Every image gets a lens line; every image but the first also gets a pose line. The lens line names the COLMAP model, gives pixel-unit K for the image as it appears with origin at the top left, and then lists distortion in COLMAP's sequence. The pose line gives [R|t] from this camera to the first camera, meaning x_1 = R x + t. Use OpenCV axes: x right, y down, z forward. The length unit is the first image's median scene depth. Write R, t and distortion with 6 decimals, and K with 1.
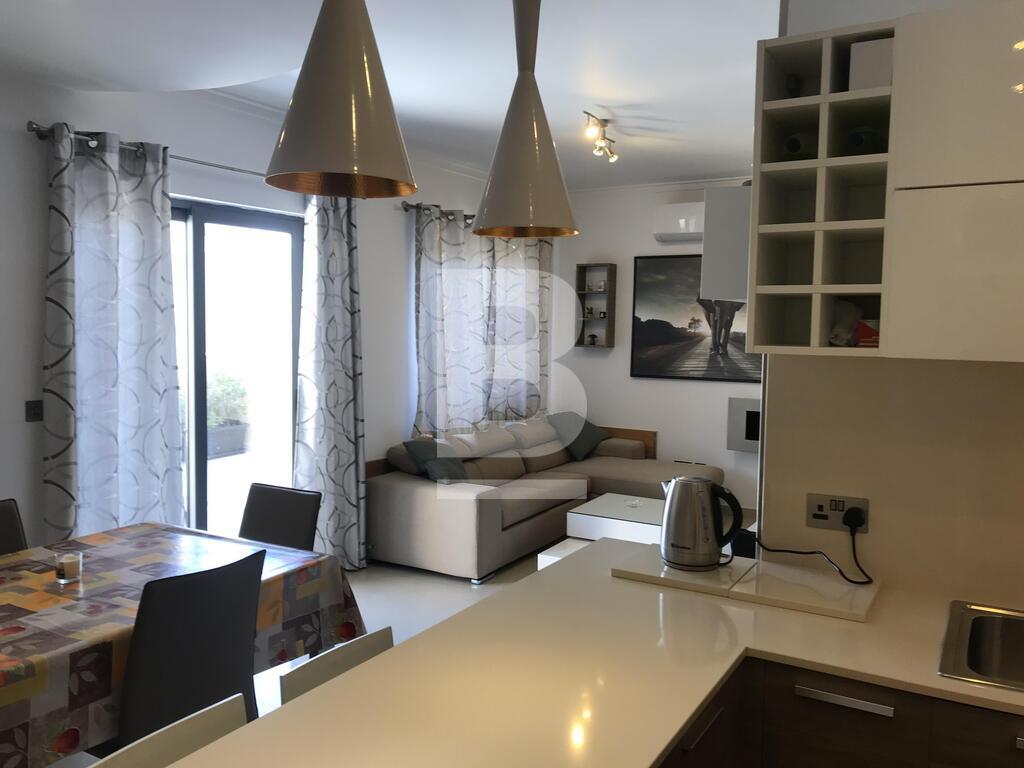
lens RADIAL K [[842.1, 0, 505.0], [0, 842.1, 382.4], [0, 0, 1]] dist [0.035589, -0.046755]
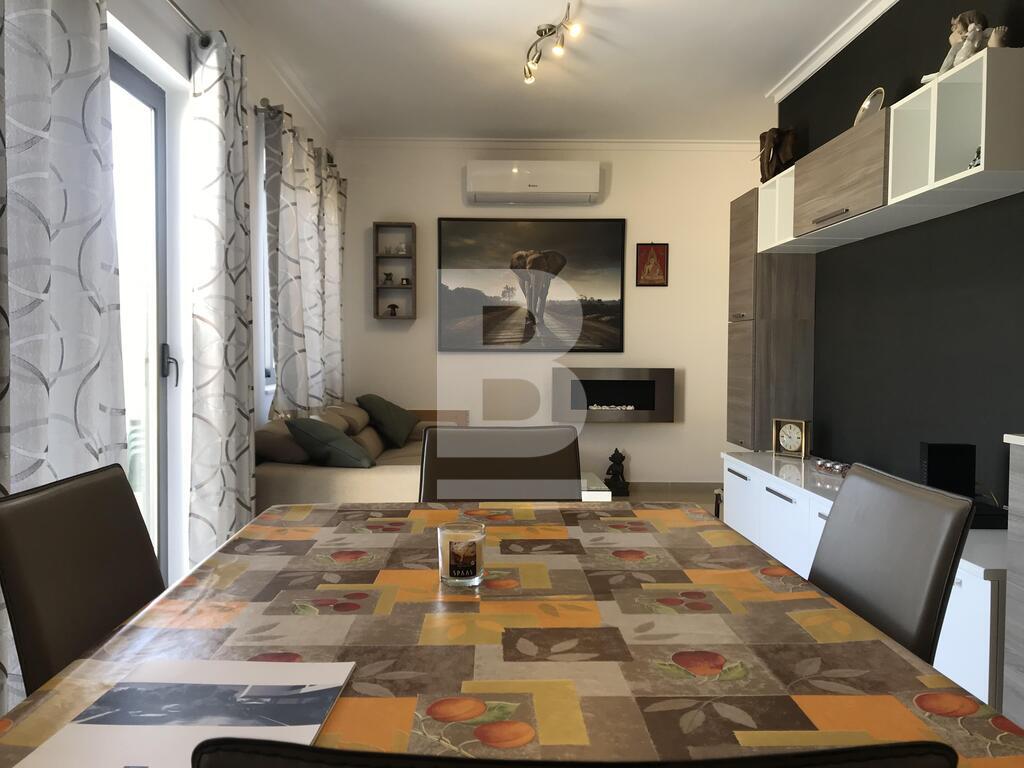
lens RADIAL K [[842.1, 0, 517.6], [0, 842.1, 387.8], [0, 0, 1]] dist [0.035589, -0.046755]
pose [[0.844928, -0.032766, 0.533875, -0.270518], [0.044729, 0.998954, -0.009480, 0.046203], [-0.533006, 0.031889, 0.845510, 0.205253]]
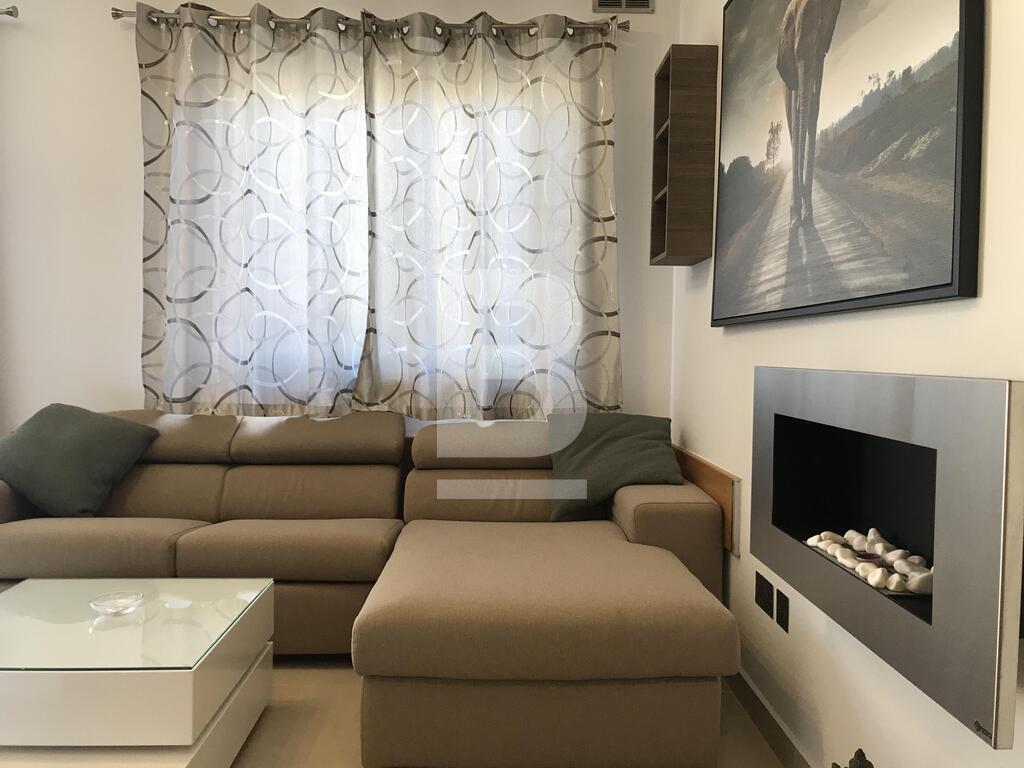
lens RADIAL K [[842.1, 0, 512.2], [0, 842.1, 383.9], [0, 0, 1]] dist [0.035589, -0.046755]
pose [[0.521254, 0.018745, -0.853196, 0.444810], [-0.061839, 0.997960, -0.015855, 0.031716], [0.851158, 0.061025, 0.521349, 0.758585]]
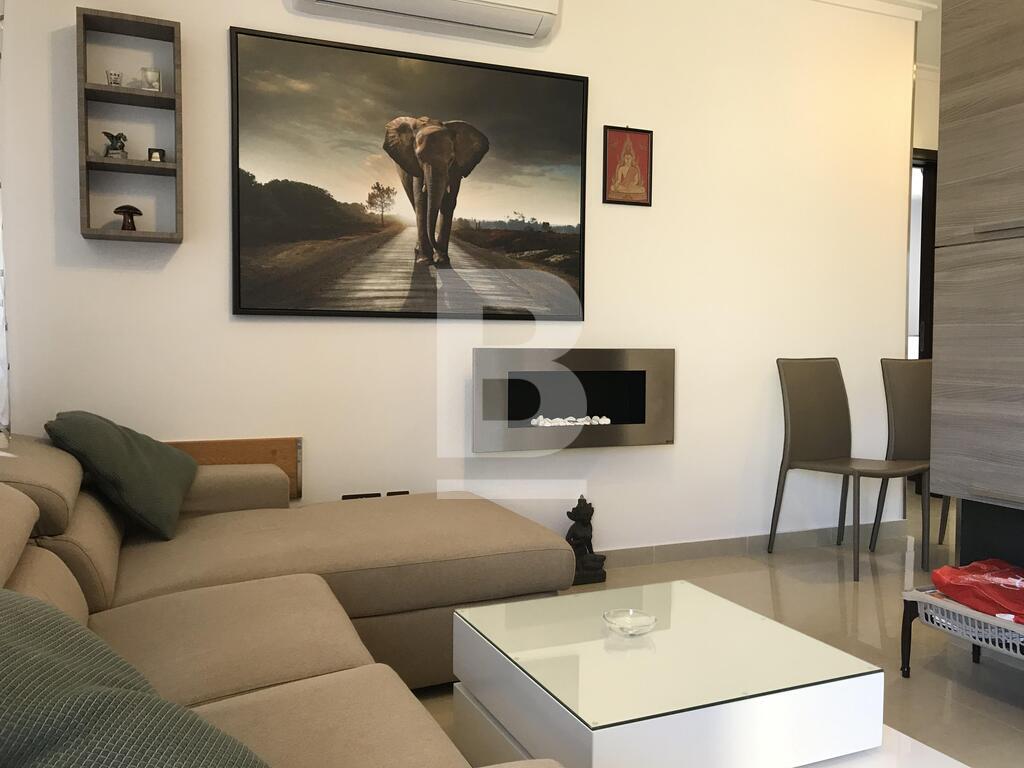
lens RADIAL K [[842.1, 0, 516.1], [0, 842.1, 382.5], [0, 0, 1]] dist [0.035589, -0.046755]
pose [[0.594283, -0.047839, 0.802832, -0.111659], [0.060240, 0.998073, 0.014882, 0.030717], [-0.801997, 0.039519, 0.596019, 0.664466]]
